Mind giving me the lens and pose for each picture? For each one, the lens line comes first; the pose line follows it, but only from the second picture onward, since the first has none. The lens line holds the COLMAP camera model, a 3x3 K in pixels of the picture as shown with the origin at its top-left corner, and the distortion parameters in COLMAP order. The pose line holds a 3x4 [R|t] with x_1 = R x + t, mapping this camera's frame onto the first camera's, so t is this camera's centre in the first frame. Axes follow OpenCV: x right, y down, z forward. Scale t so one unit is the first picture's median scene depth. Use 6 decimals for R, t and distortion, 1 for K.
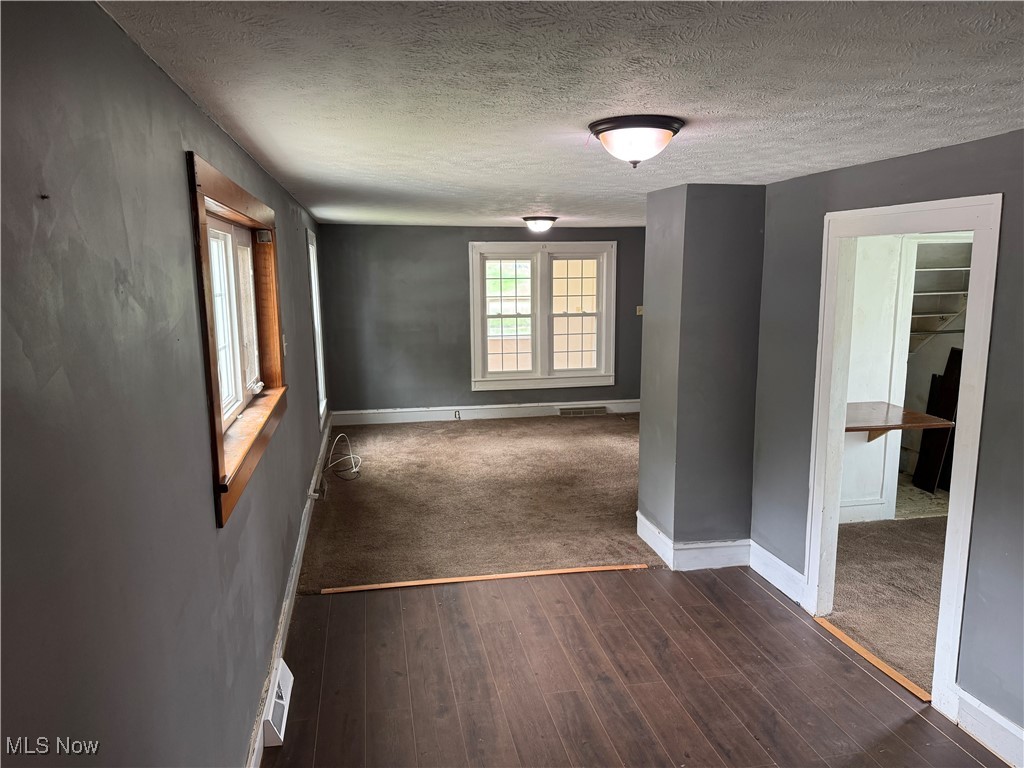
lens RADIAL K [[719.0, 0, 512.0], [0, 719.0, 384.0], [0, 0, 1]] dist [0.122957, -0.201532]
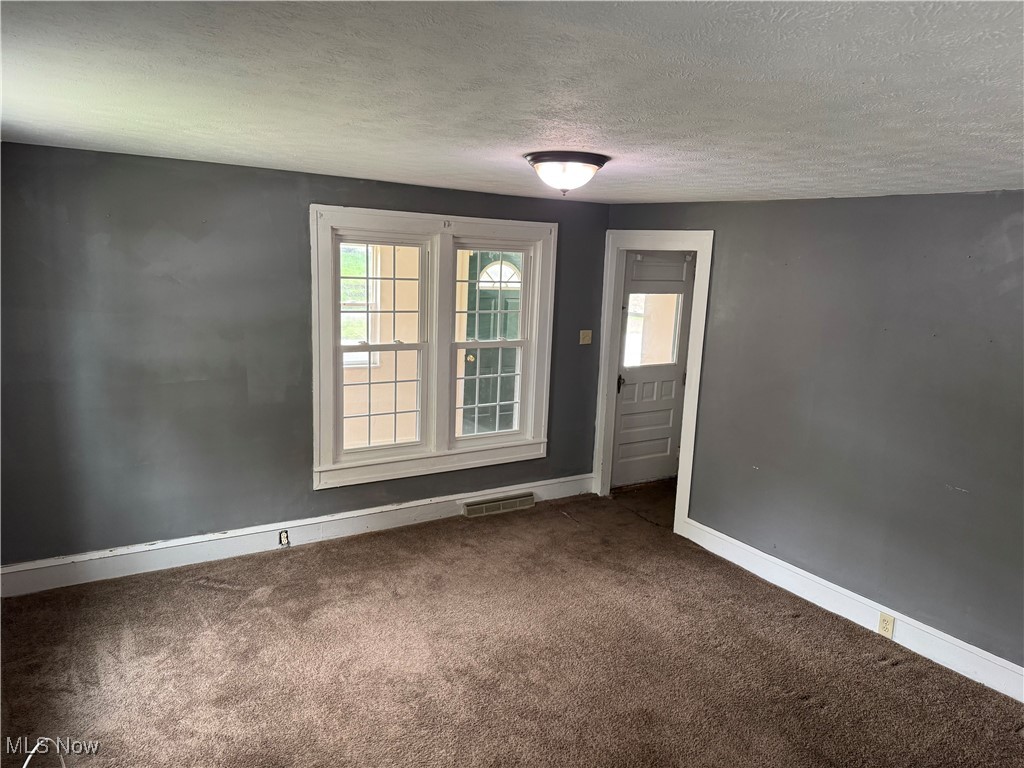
lens RADIAL K [[719.0, 0, 512.0], [0, 719.0, 384.0], [0, 0, 1]] dist [0.122957, -0.201532]
pose [[0.931969, -0.015655, 0.362200, -0.111915], [0.007315, 0.999676, 0.024384, -0.079604], [-0.362465, -0.020076, 0.931781, 0.456403]]
